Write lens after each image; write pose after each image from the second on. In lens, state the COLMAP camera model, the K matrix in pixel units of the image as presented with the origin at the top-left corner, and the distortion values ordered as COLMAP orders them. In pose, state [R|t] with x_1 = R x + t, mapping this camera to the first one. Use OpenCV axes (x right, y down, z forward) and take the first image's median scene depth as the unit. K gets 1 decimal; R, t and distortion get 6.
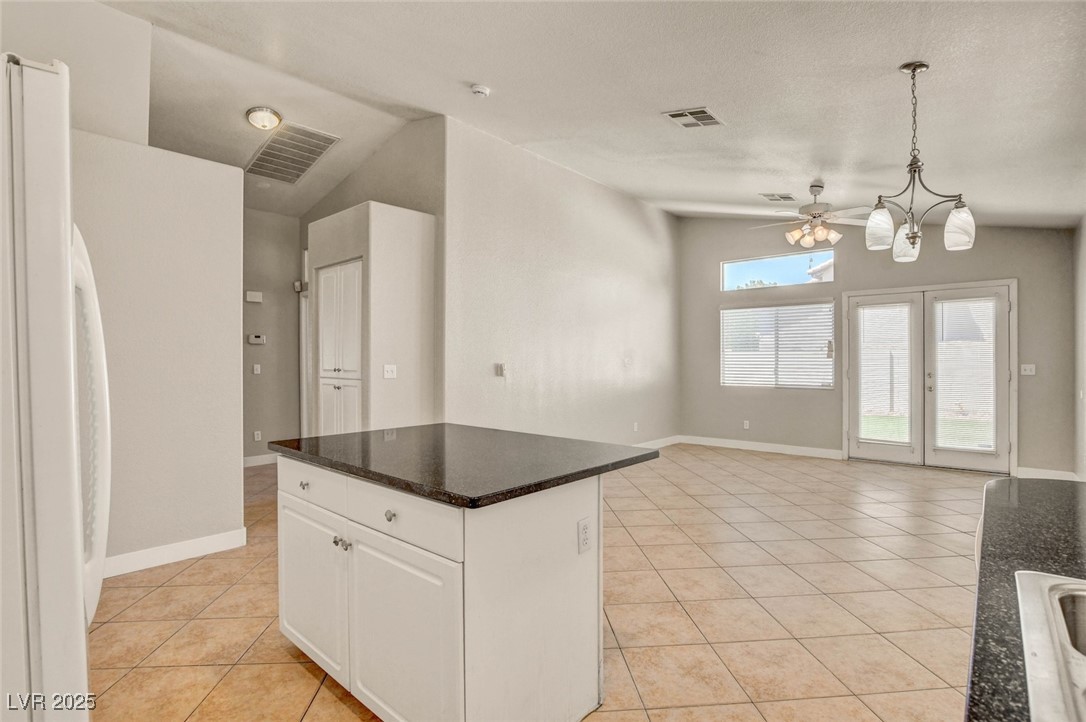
lens RADIAL K [[515.5, 0, 545.2], [0, 515.5, 359.6], [0, 0, 1]] dist [-0.027472, 0.000734]
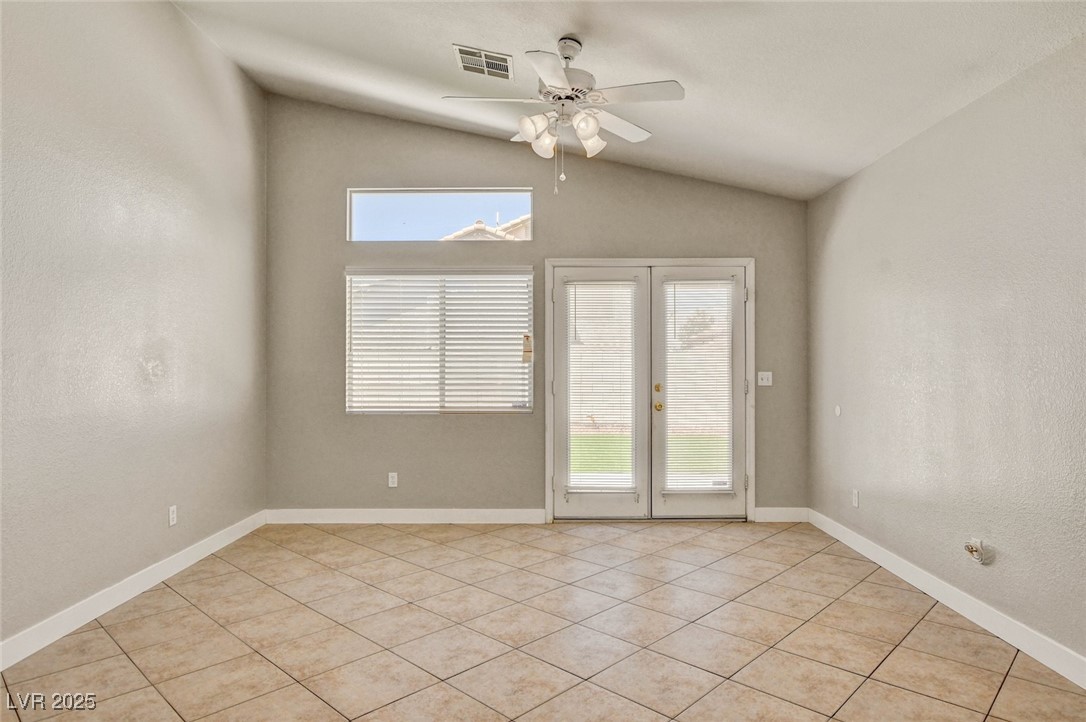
lens RADIAL K [[643.2, 0, 543.2], [0, 643.2, 362.9], [0, 0, 1]] dist [-0.012643, 0.000817]
pose [[0.750252, 0.002780, 0.661146, 0.056900], [-0.001862, 0.999996, -0.002091, -0.001325], [-0.661149, 0.000338, 0.750254, 0.433282]]
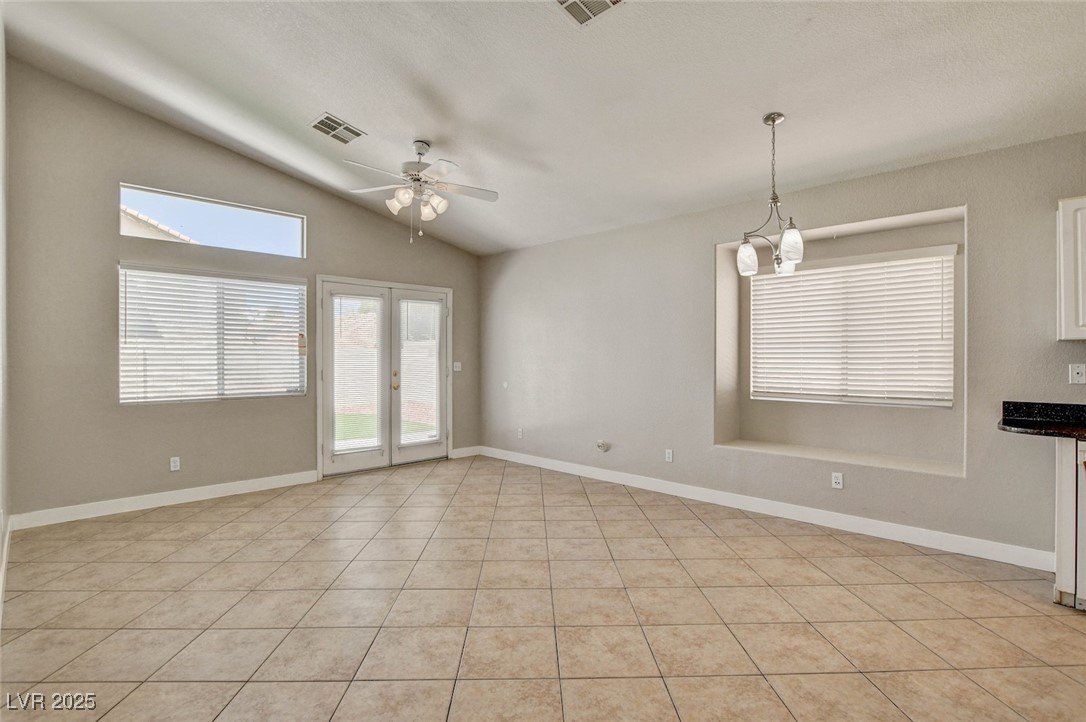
lens RADIAL K [[524.5, 0, 544.7], [0, 524.5, 362.6], [0, 0, 1]] dist [-0.028723, 0.001430]
pose [[0.055335, -0.006566, 0.998446, -0.238318], [-0.002704, 0.999974, 0.006726, 0.001165], [-0.998464, -0.003072, 0.055316, 0.638085]]
